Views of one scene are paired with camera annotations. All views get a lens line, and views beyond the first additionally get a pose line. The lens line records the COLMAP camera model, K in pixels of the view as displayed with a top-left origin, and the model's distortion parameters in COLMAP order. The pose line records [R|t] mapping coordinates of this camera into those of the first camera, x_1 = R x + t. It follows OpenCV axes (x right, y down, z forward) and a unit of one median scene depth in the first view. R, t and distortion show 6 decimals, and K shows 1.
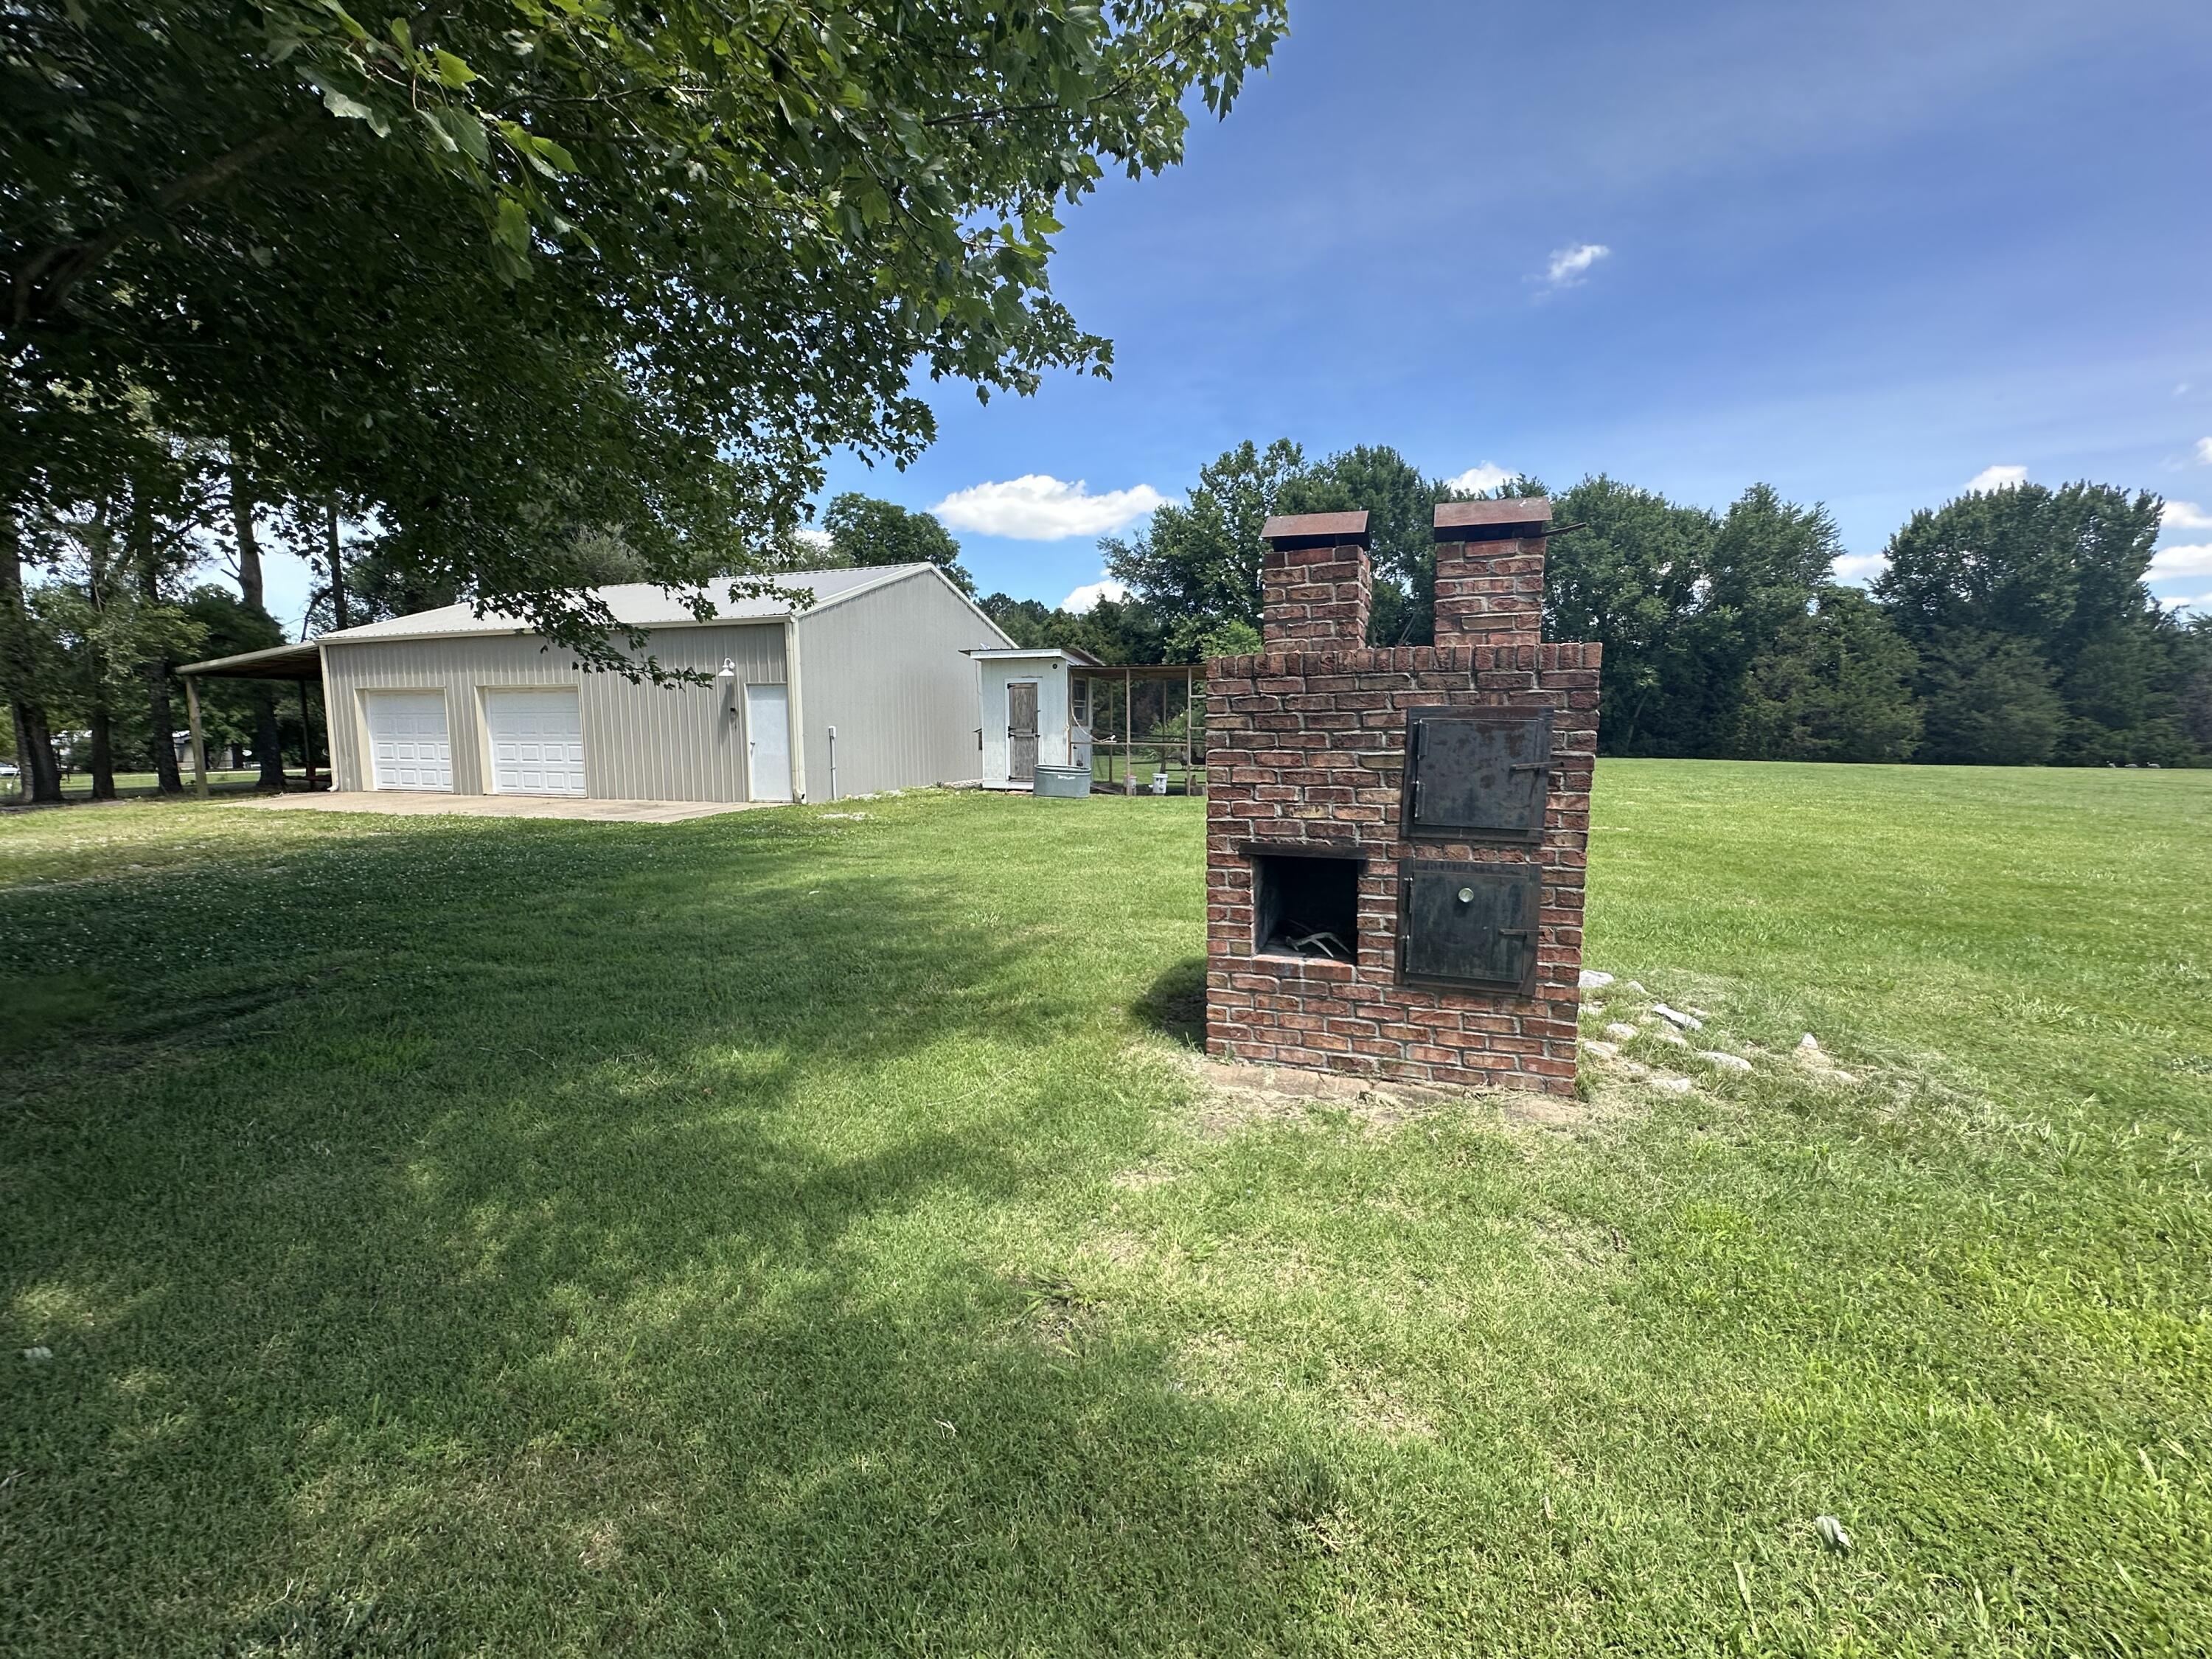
lens RADIAL K [[878.6, 0, 1106.6], [0, 878.6, 829.1], [0, 0, 1]] dist [-0.001513, 0.000082]
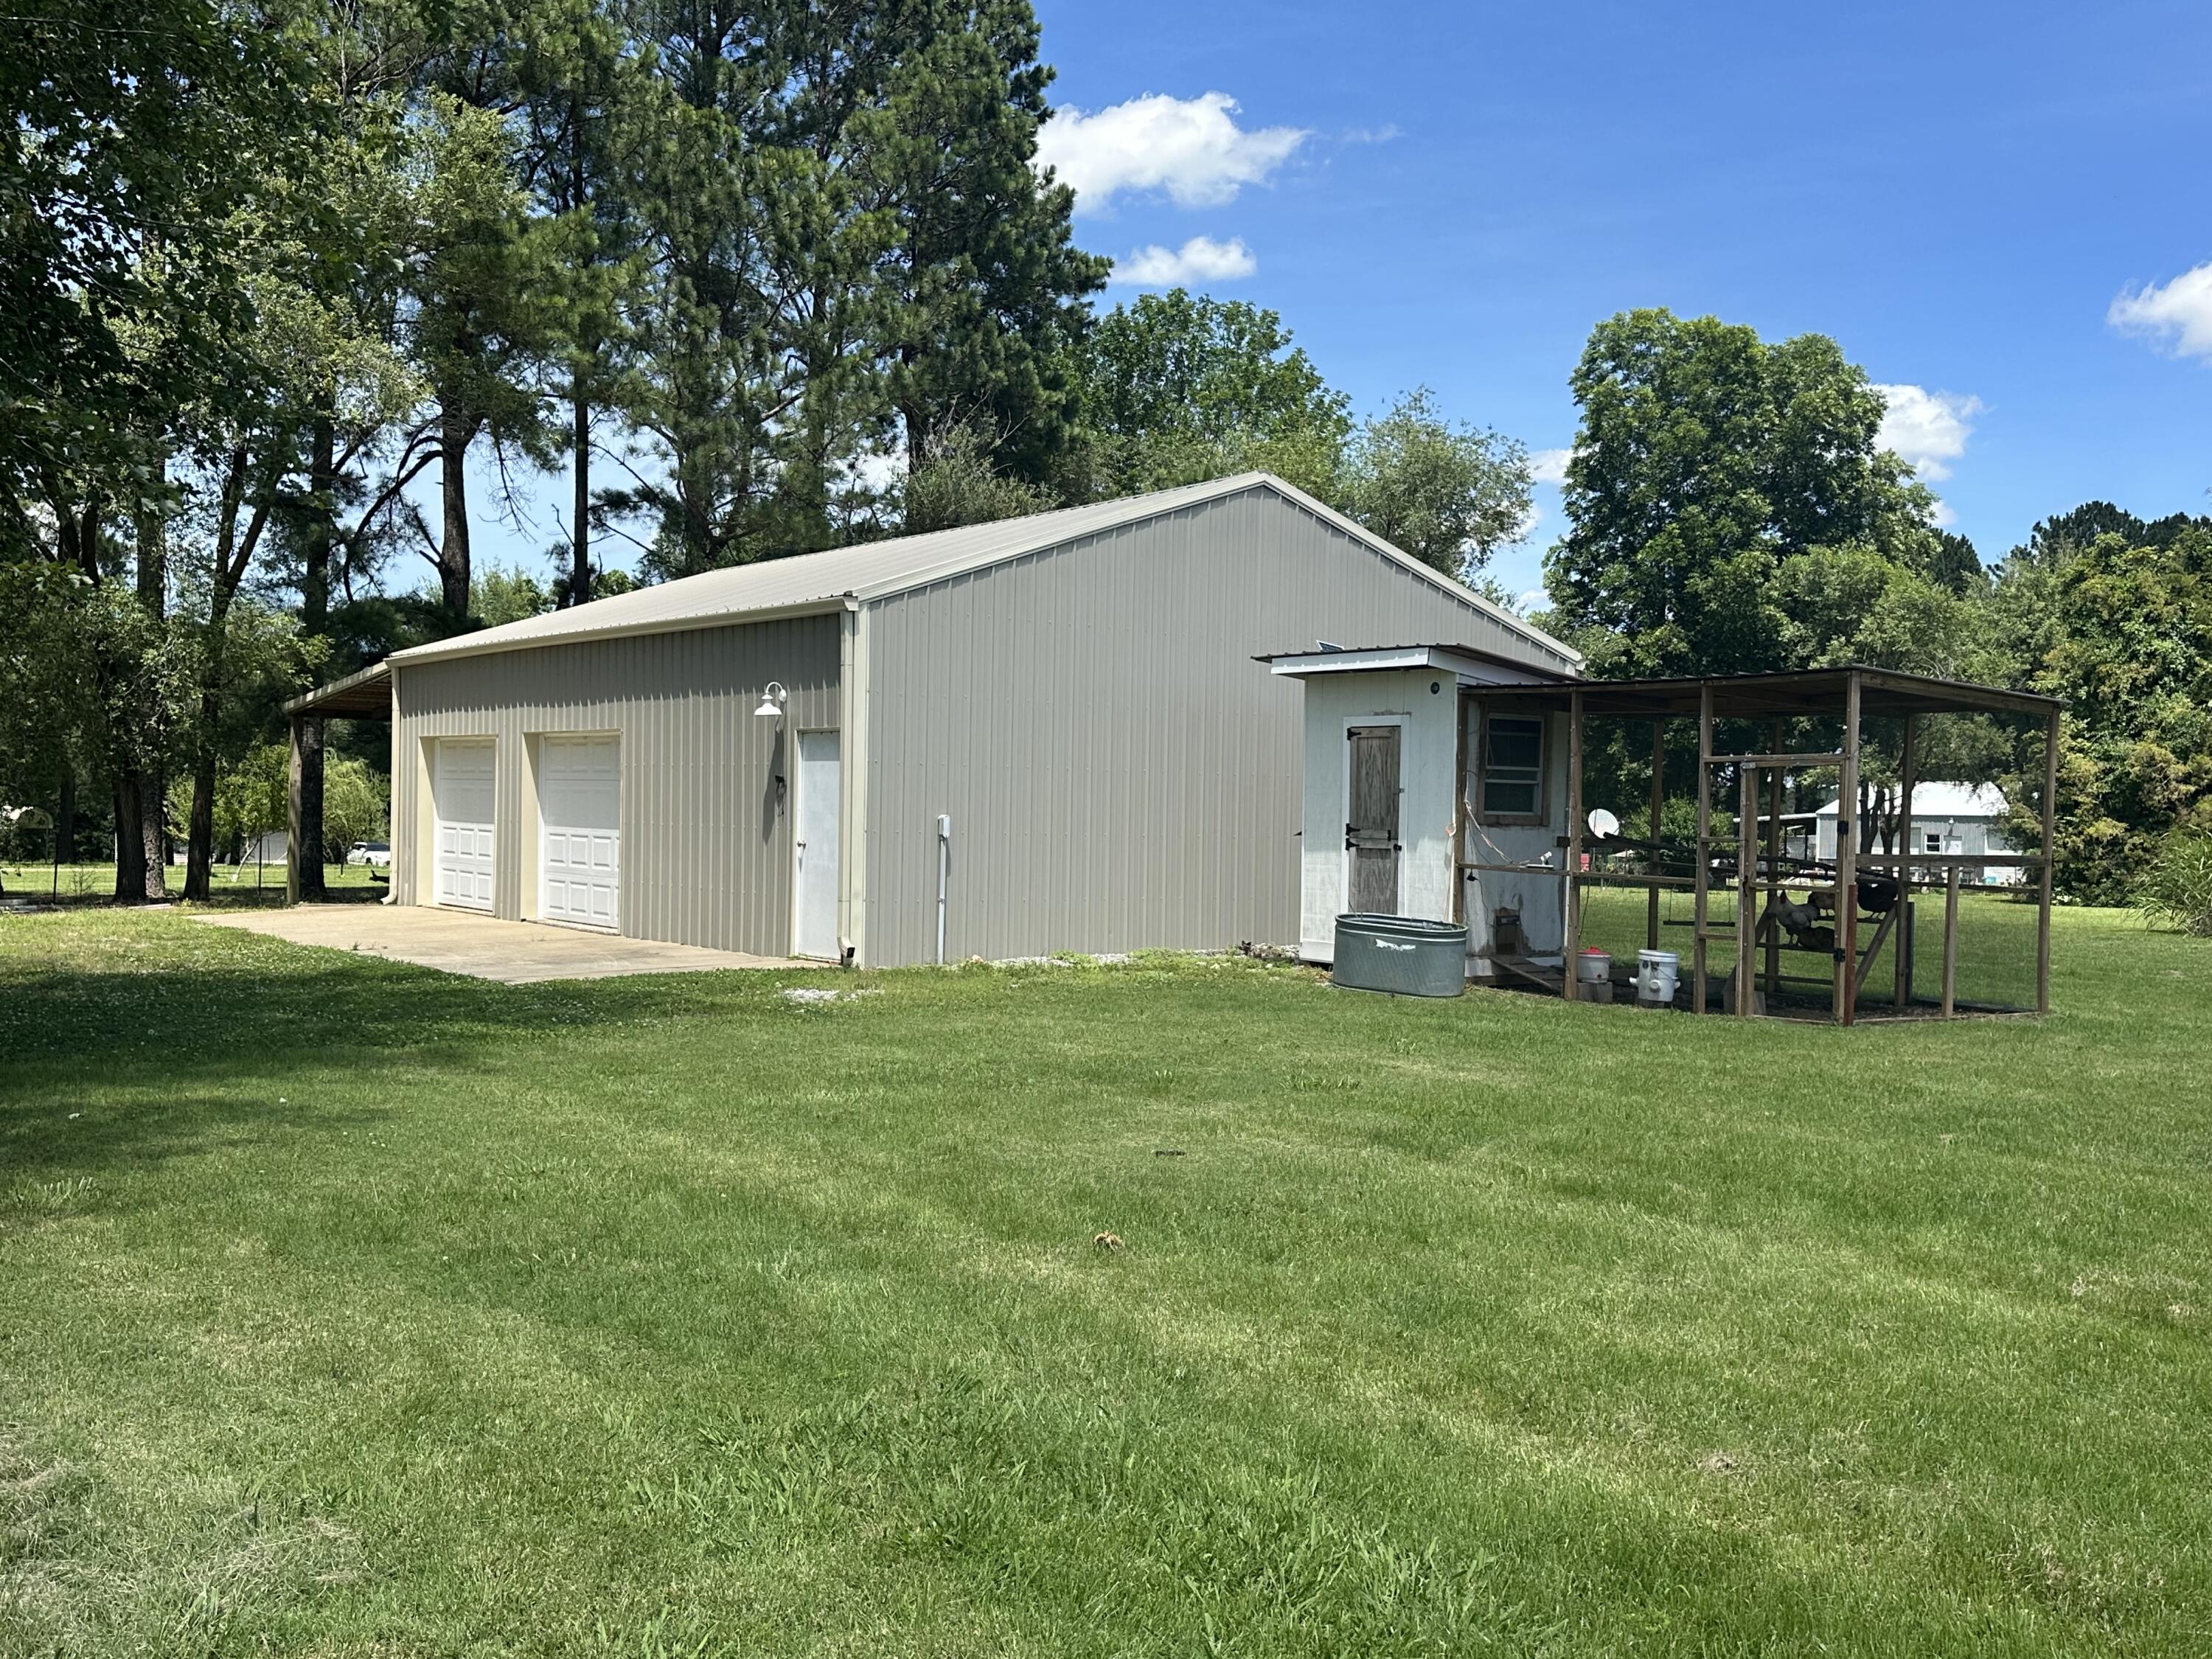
lens RADIAL K [[1973.1, 0, 1106.1], [0, 1973.1, 830.1], [0, 0, 1]] dist [0.011962, 0.000035]
pose [[0.846019, 0.024728, -0.532579, 0.316299], [-0.082511, 0.992961, -0.084968, -0.019438], [0.526729, 0.115828, 0.842105, 0.102446]]
